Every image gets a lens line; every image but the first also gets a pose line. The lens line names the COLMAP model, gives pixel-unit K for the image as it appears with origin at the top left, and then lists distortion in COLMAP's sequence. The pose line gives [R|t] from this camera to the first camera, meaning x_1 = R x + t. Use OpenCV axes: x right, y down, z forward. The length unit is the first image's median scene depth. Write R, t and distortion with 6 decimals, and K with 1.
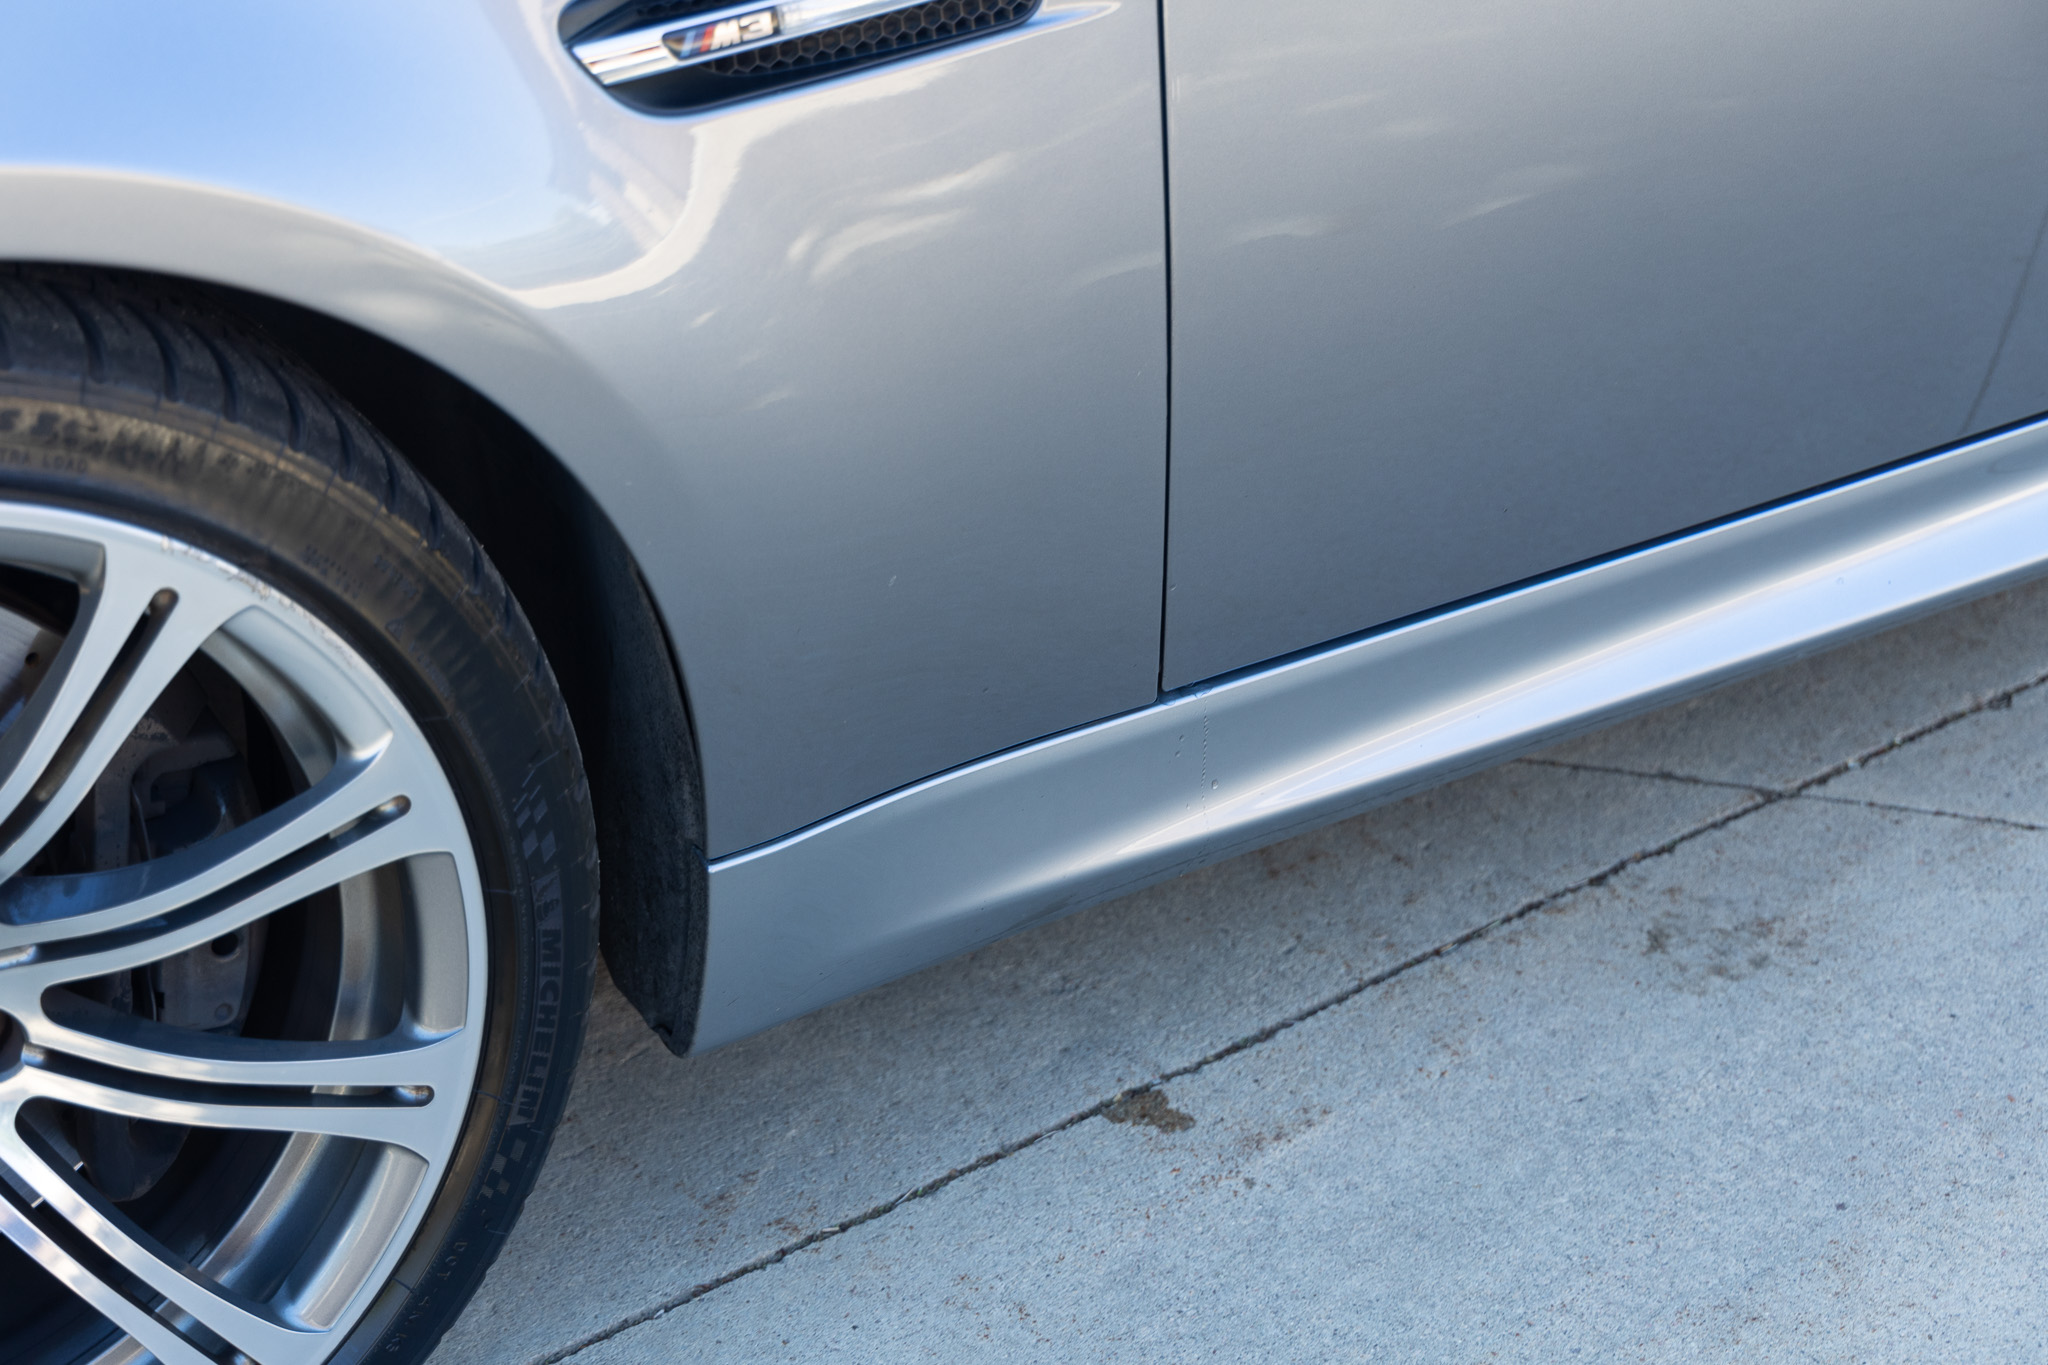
lens RADIAL K [[3295.1, 0, 1024.0], [0, 3295.1, 682.5], [0, 0, 1]] dist [0.006604, 0.110761]
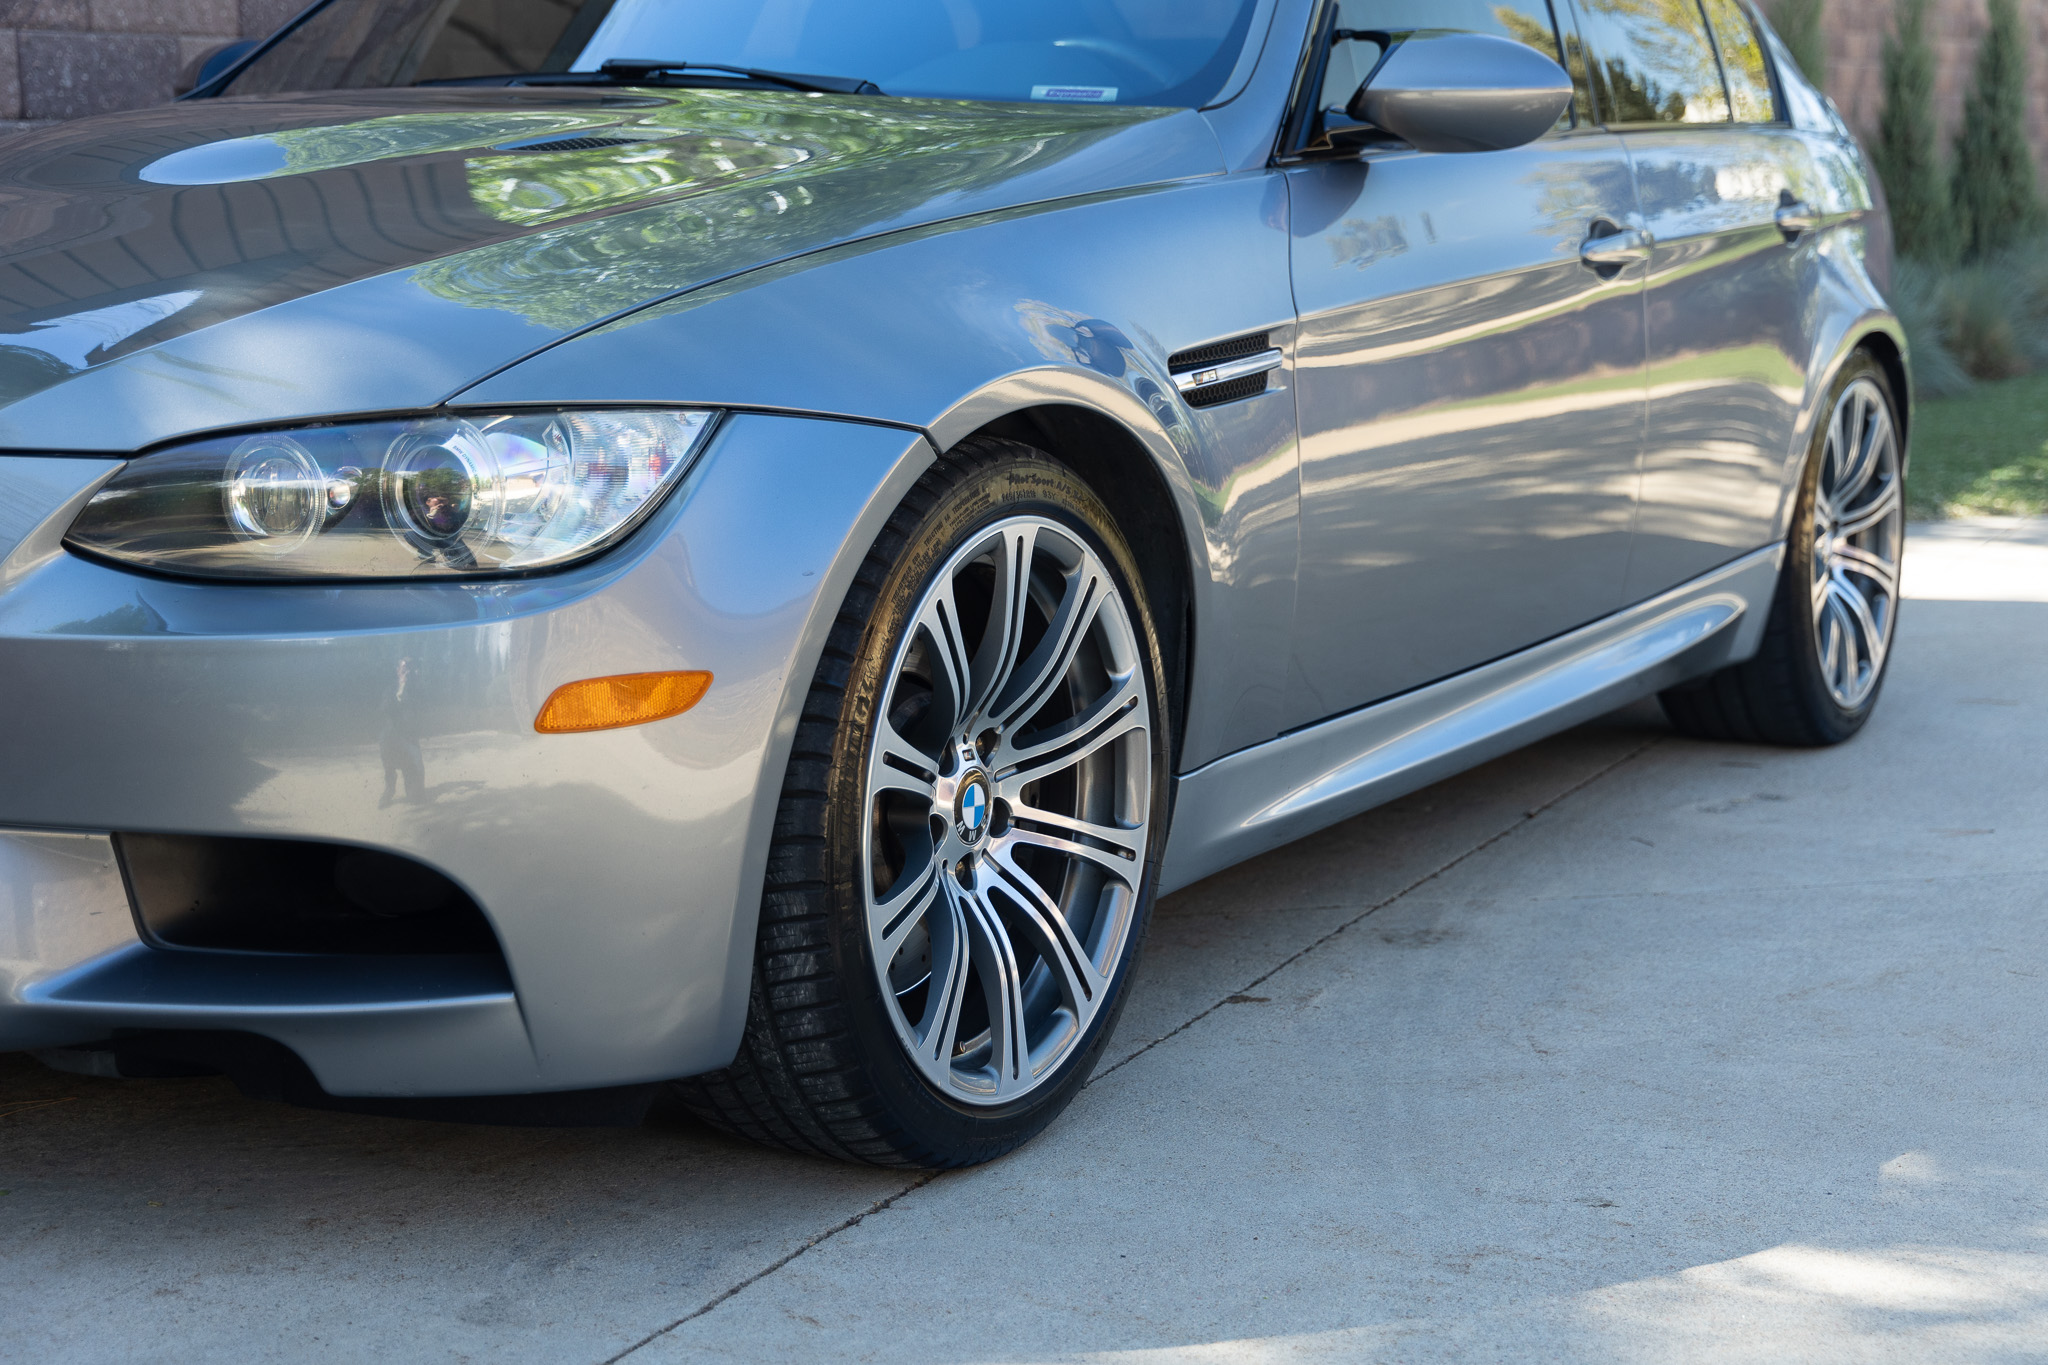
lens RADIAL K [[3304.9, 0, 1024.0], [0, 3304.9, 682.5], [0, 0, 1]] dist [0.011837, 0.025369]
pose [[0.868287, -0.063674, 0.491959, -0.927931], [0.247359, 0.915211, -0.318123, 0.494155], [-0.429990, 0.397913, 0.810416, -0.555930]]
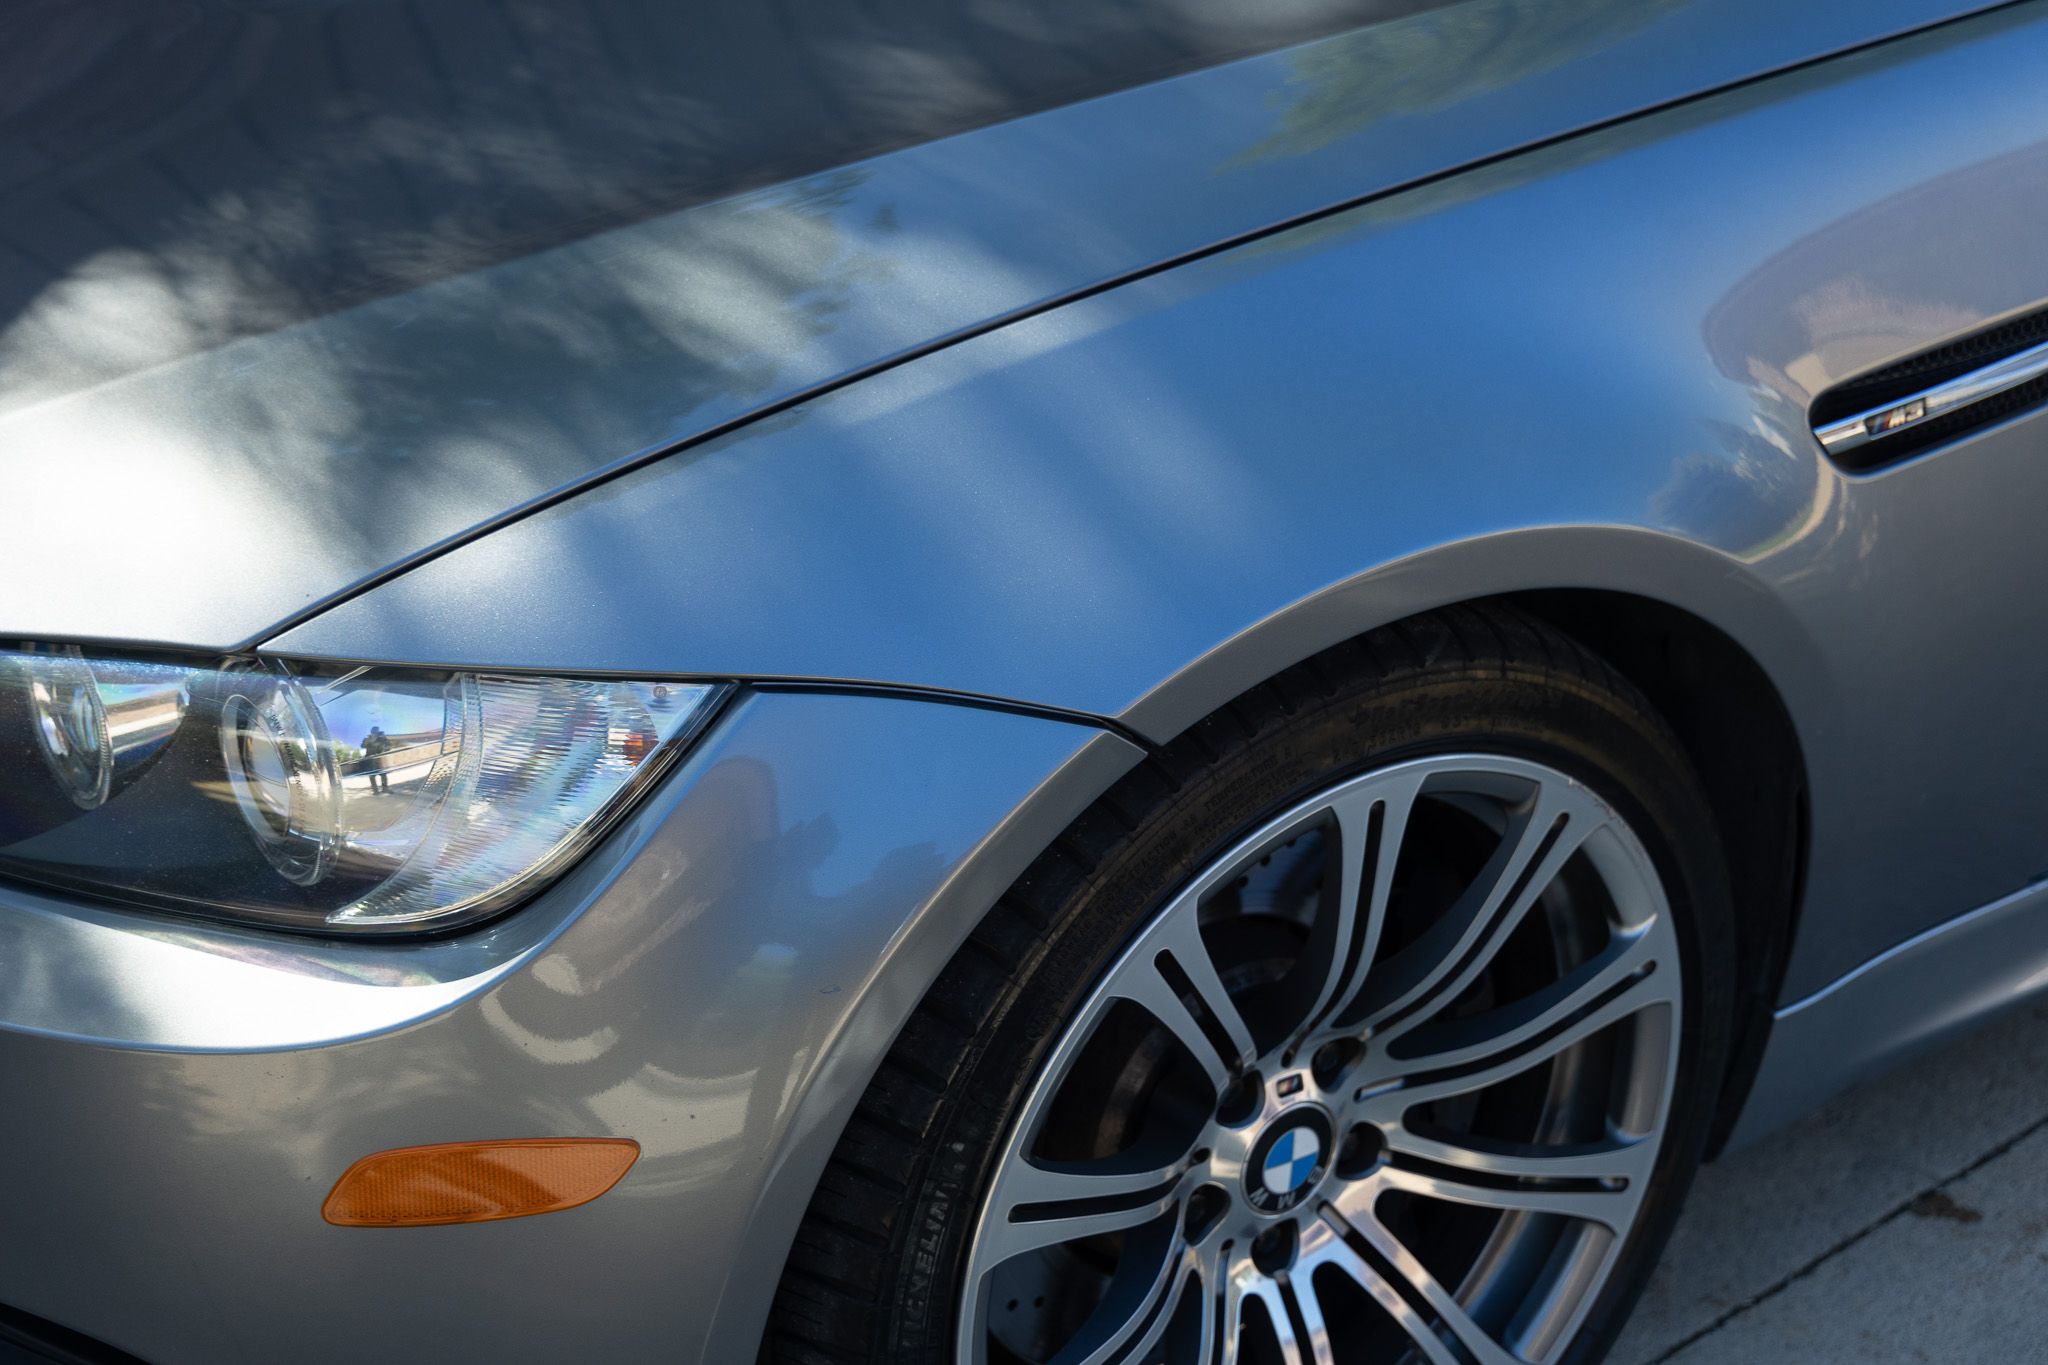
lens RADIAL K [[3295.1, 0, 1024.0], [0, 3295.1, 682.5], [0, 0, 1]] dist [0.006604, 0.110761]
pose [[0.996915, -0.023860, 0.074779, -0.371834], [0.029469, 0.996762, -0.074815, 0.009352], [-0.072752, 0.076788, 0.994390, -0.251112]]
